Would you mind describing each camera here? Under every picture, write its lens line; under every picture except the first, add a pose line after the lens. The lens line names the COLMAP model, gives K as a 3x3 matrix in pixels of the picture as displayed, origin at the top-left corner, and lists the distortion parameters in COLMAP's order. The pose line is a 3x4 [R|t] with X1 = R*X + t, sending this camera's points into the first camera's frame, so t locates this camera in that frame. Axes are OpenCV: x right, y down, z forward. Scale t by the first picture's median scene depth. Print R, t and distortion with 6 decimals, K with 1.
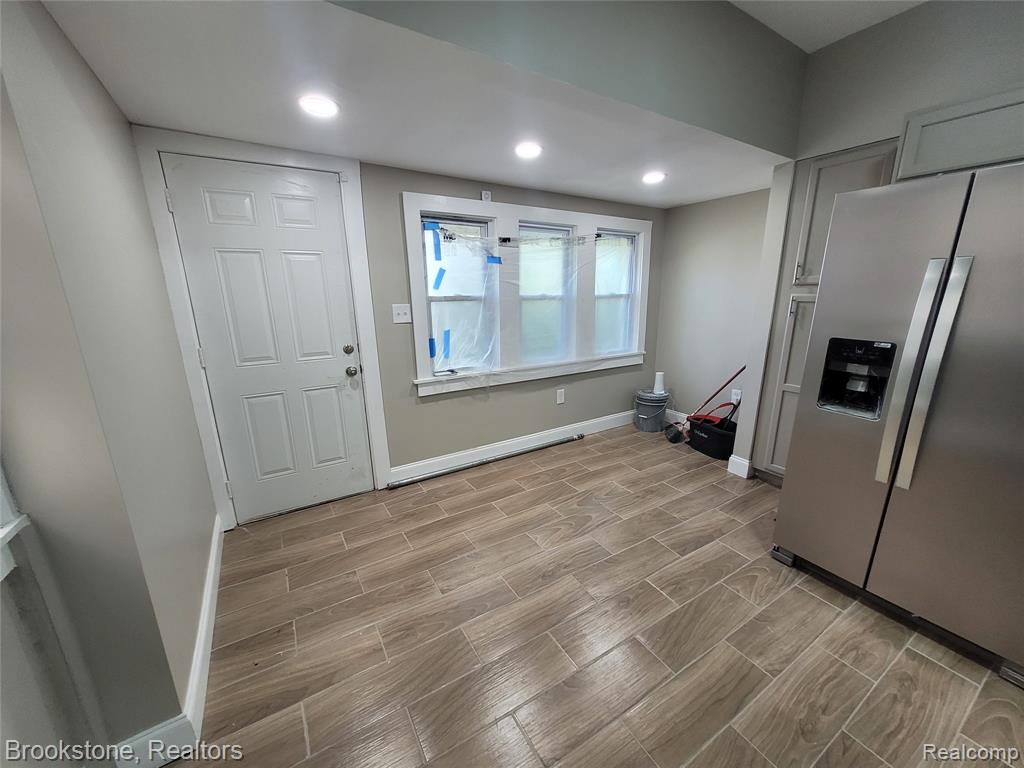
lens RADIAL K [[398.0, 0, 508.5], [0, 398.0, 389.3], [0, 0, 1]] dist [0.002743, 0.000774]
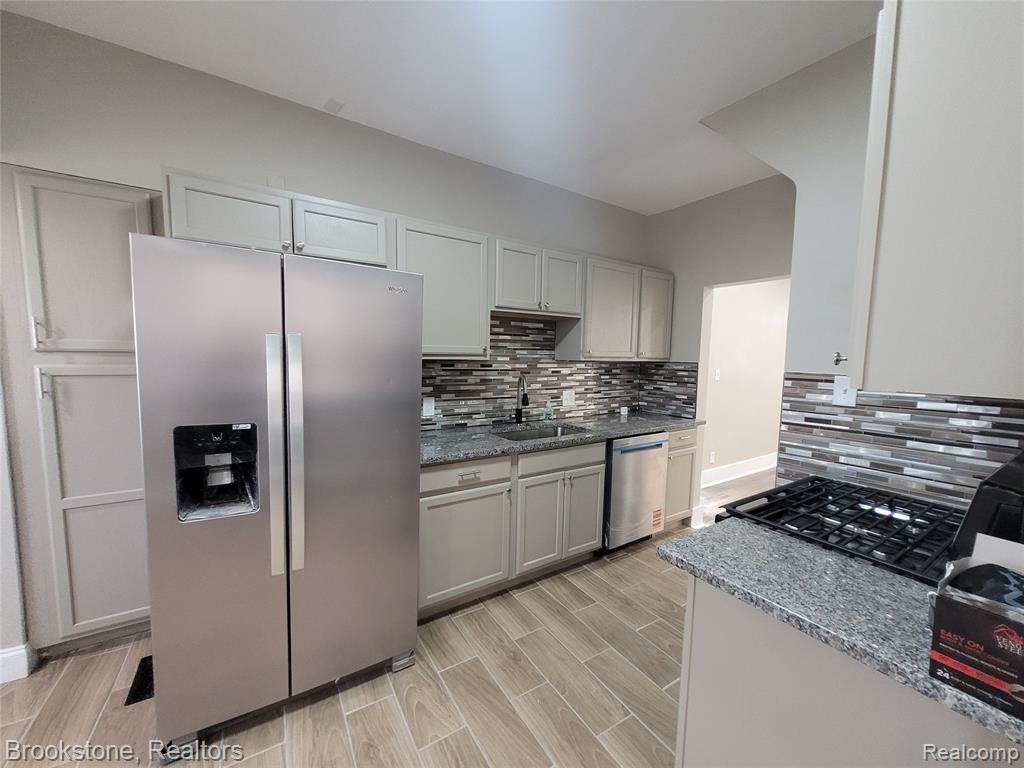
lens RADIAL K [[398.0, 0, 508.5], [0, 398.0, 389.8], [0, 0, 1]] dist [0.002743, 0.000774]
pose [[-0.020187, -0.085333, 0.996148, 0.041996], [0.224233, 0.970583, 0.087687, -0.080588], [-0.974327, 0.225139, -0.000459, 0.250020]]
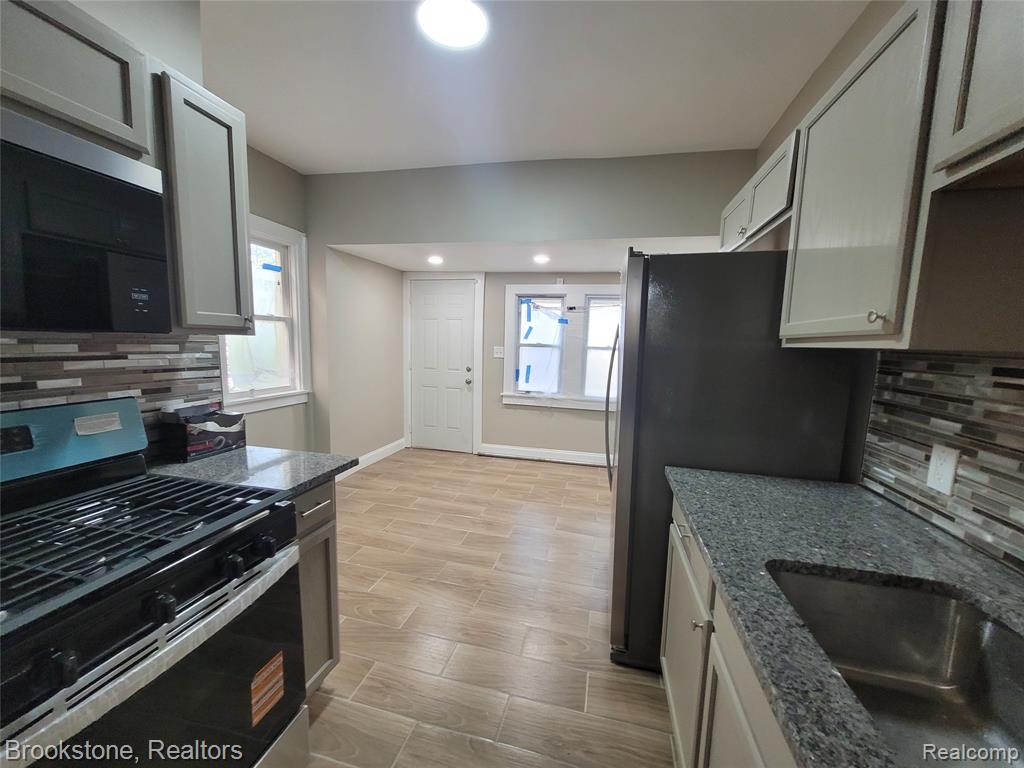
lens RADIAL K [[398.0, 0, 510.6], [0, 398.0, 387.1], [0, 0, 1]] dist [0.002743, 0.000774]
pose [[0.705580, 0.114631, -0.699297, 0.996729], [-0.211329, 0.975964, -0.053245, 0.035928], [0.676385, 0.185350, 0.712845, -0.151987]]
